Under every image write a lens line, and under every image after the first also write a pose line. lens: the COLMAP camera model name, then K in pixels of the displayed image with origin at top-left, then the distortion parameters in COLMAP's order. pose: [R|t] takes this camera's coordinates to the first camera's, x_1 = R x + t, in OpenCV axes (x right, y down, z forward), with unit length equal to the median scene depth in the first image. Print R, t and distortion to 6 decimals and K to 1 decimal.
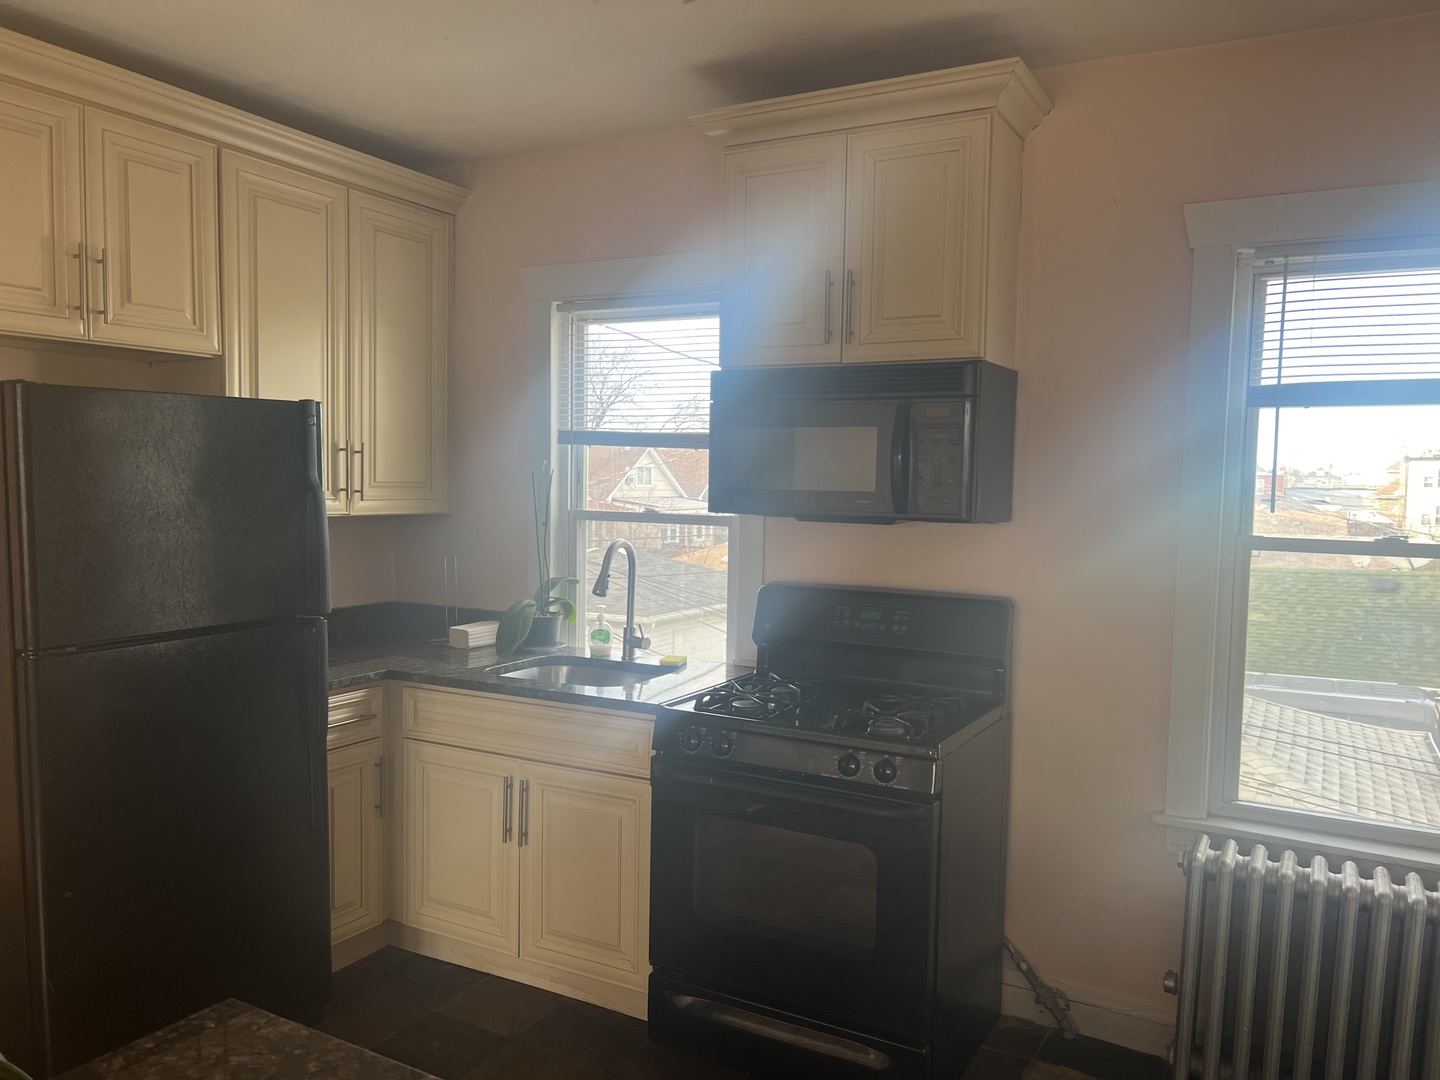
lens RADIAL K [[1107.3, 0, 720.0], [0, 1107.3, 540.0], [0, 0, 1]] dist [0.047736, -0.089244]
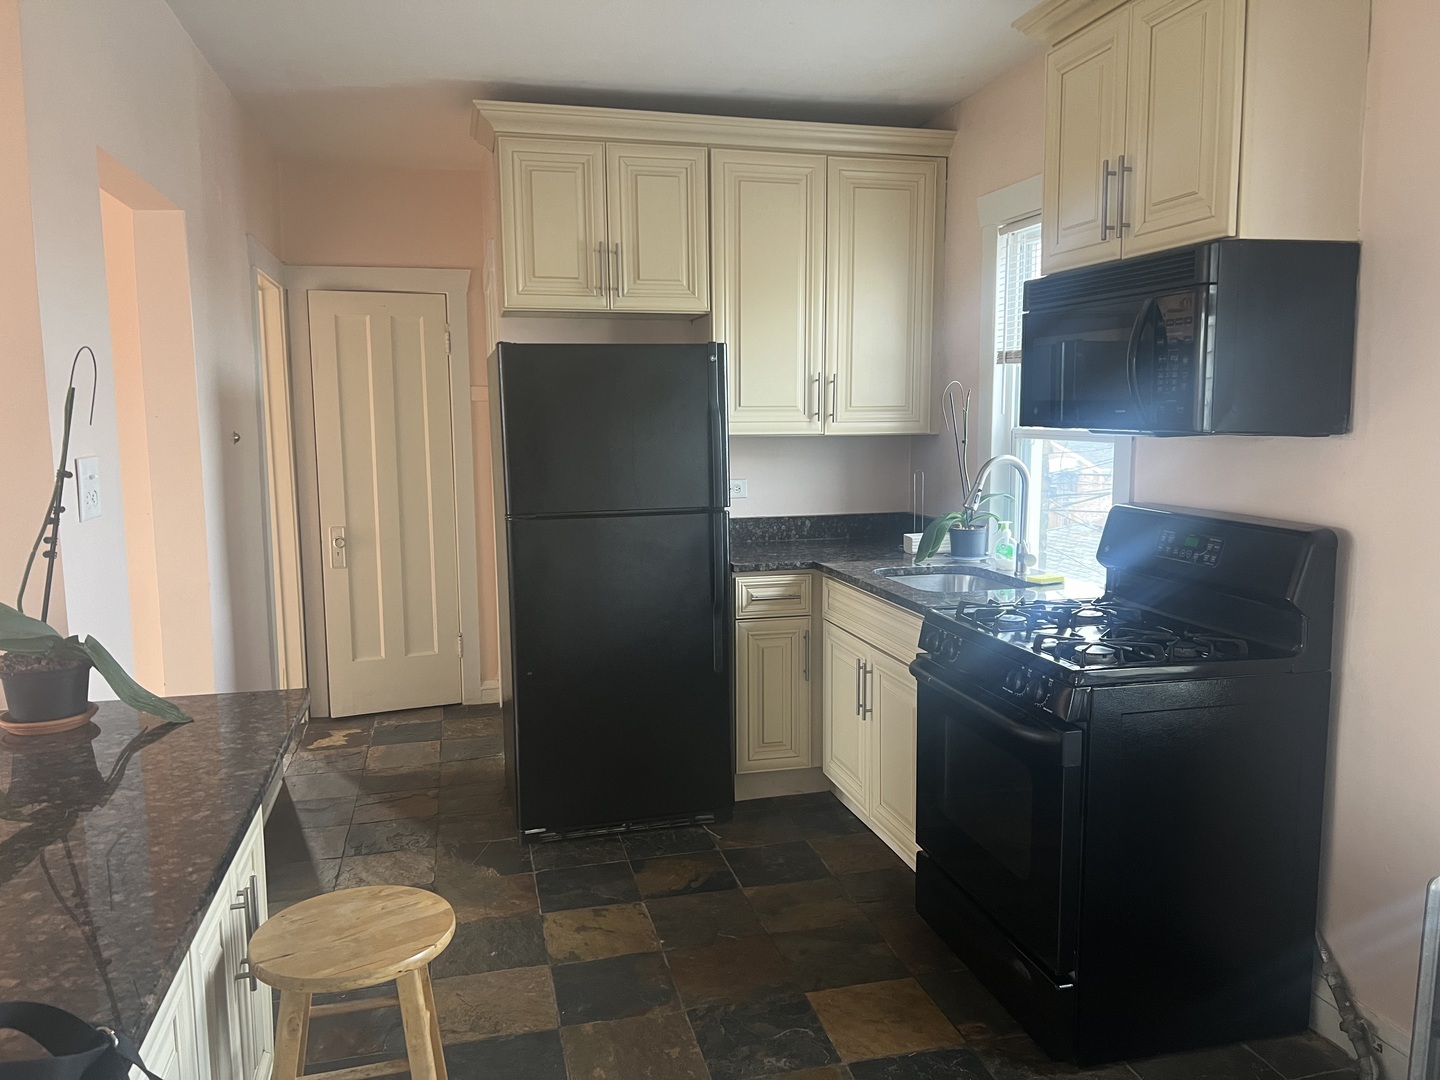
lens RADIAL K [[1107.3, 0, 720.0], [0, 1107.3, 540.0], [0, 0, 1]] dist [0.047736, -0.089244]
pose [[0.664148, 0.066488, -0.744639, 0.558417], [-0.024816, 0.997449, 0.066927, 0.016360], [0.747189, -0.025970, 0.664104, 0.132379]]
